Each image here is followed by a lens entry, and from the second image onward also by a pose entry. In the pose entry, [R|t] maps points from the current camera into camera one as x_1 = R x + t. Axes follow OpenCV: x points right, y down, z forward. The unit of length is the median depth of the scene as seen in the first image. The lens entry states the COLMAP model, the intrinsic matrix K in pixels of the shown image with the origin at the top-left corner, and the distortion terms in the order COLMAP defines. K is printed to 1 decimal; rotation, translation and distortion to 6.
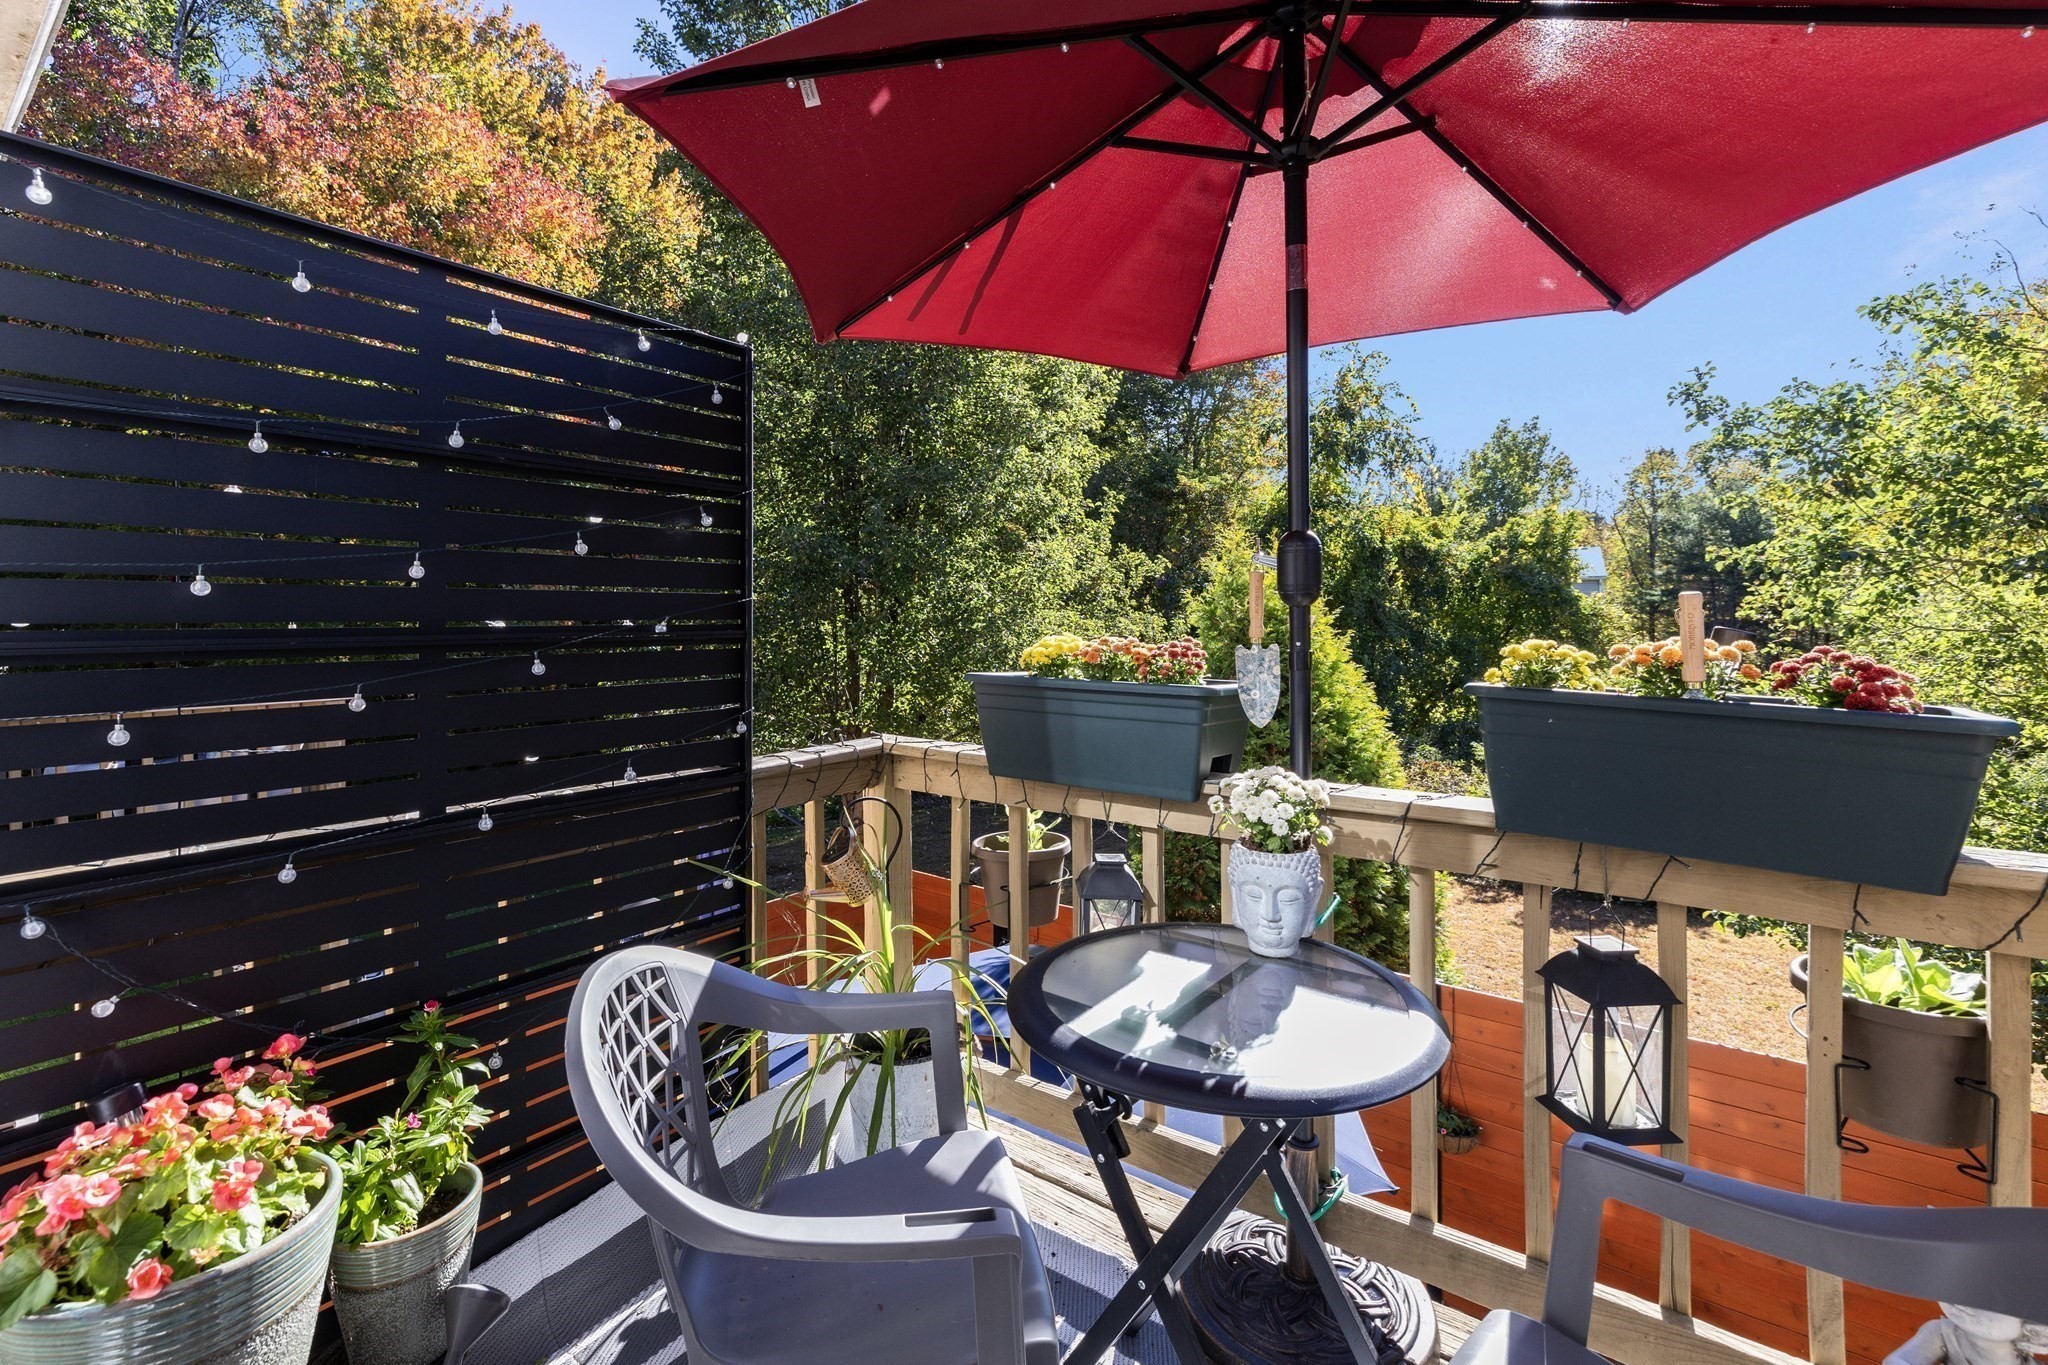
lens RADIAL K [[889.7, 0, 1025.4], [0, 889.7, 645.2], [0, 0, 1]] dist [0.001578, 0.000524]
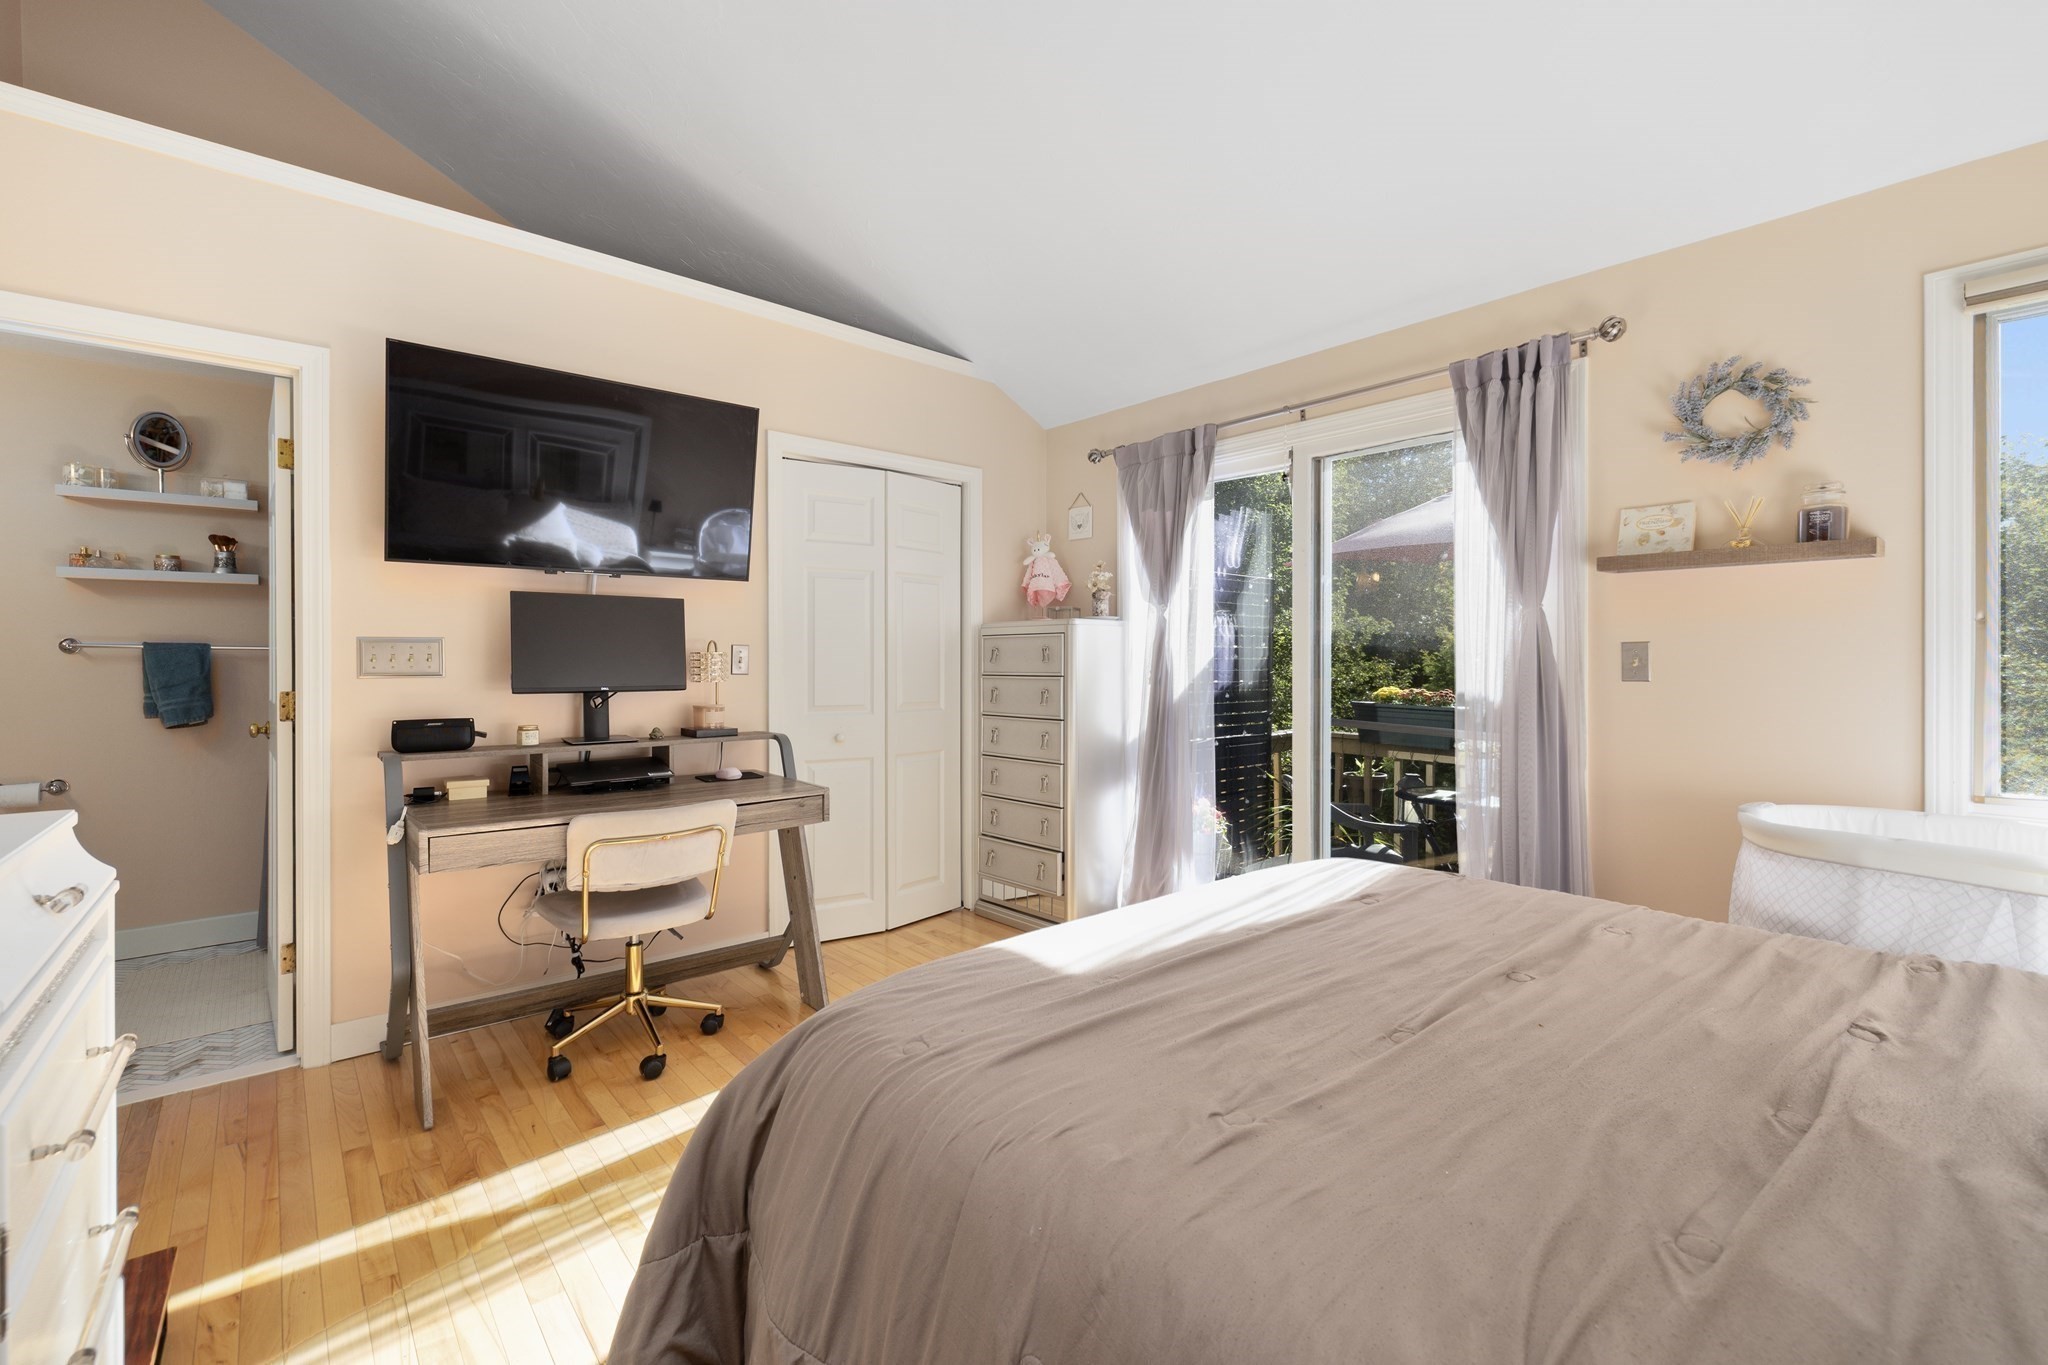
lens RADIAL K [[859.4, 0, 1000.3], [0, 859.4, 655.2], [0, 0, 1]] dist [-0.001803, -0.000279]
pose [[0.972068, 0.005337, -0.234638, -0.505204], [-0.012110, 0.999550, -0.027435, -0.023819], [0.234386, 0.029511, 0.971696, -1.778339]]
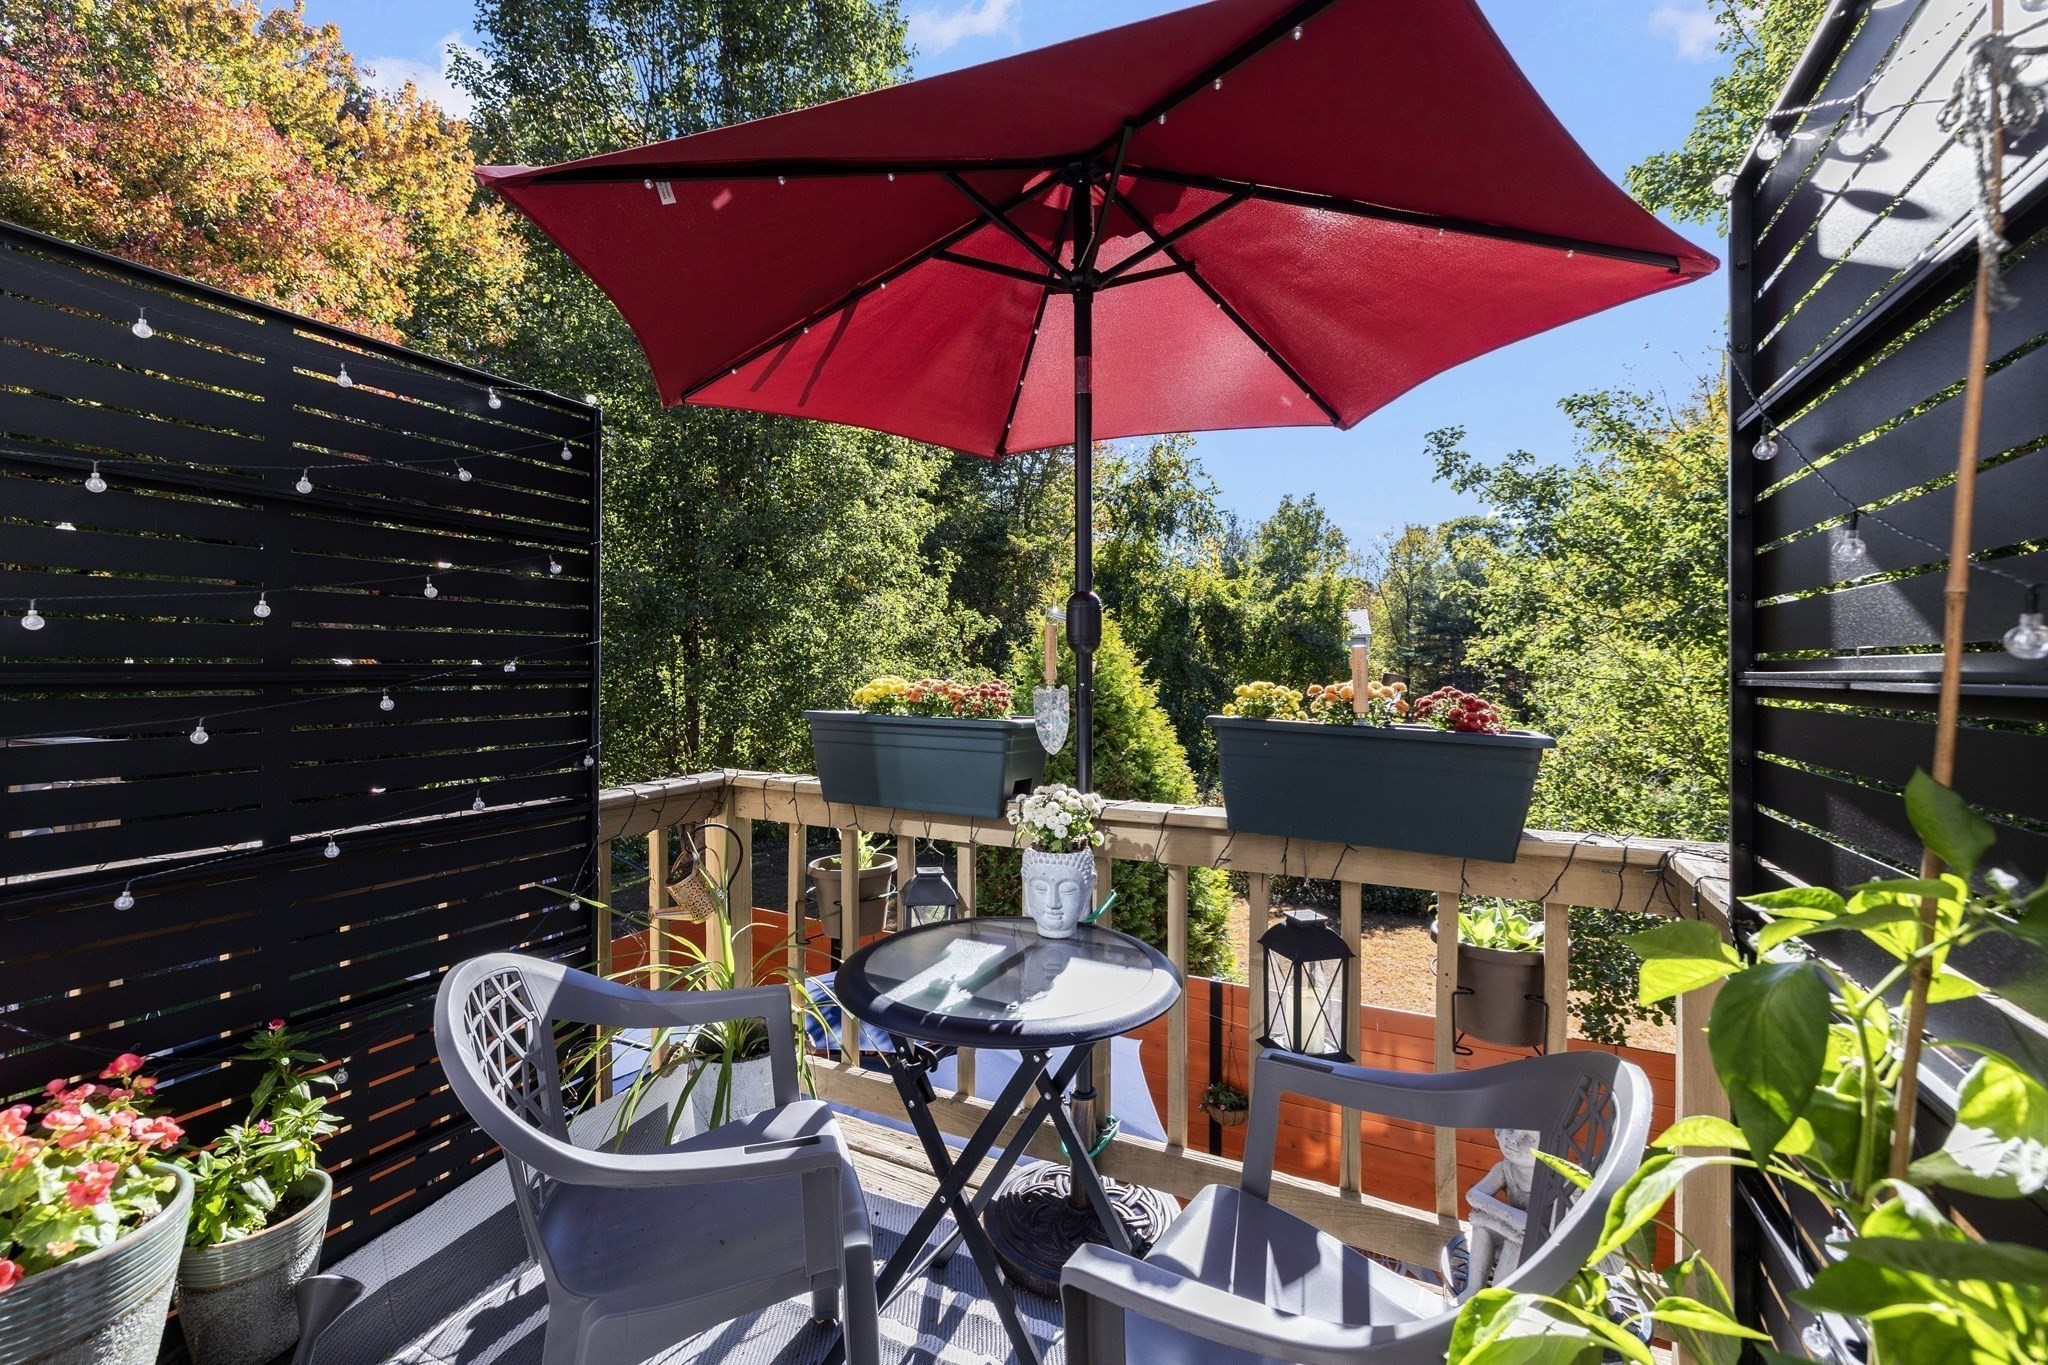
lens RADIAL K [[866.2, 0, 1014.7], [0, 866.2, 688.4], [0, 0, 1]] dist [0.001581, 0.000022]
pose [[0.985840, 0.005189, 0.167608, 0.015141], [-0.003904, 0.999960, -0.007998, 0.011878], [-0.167643, 0.007230, 0.985821, -0.135091]]
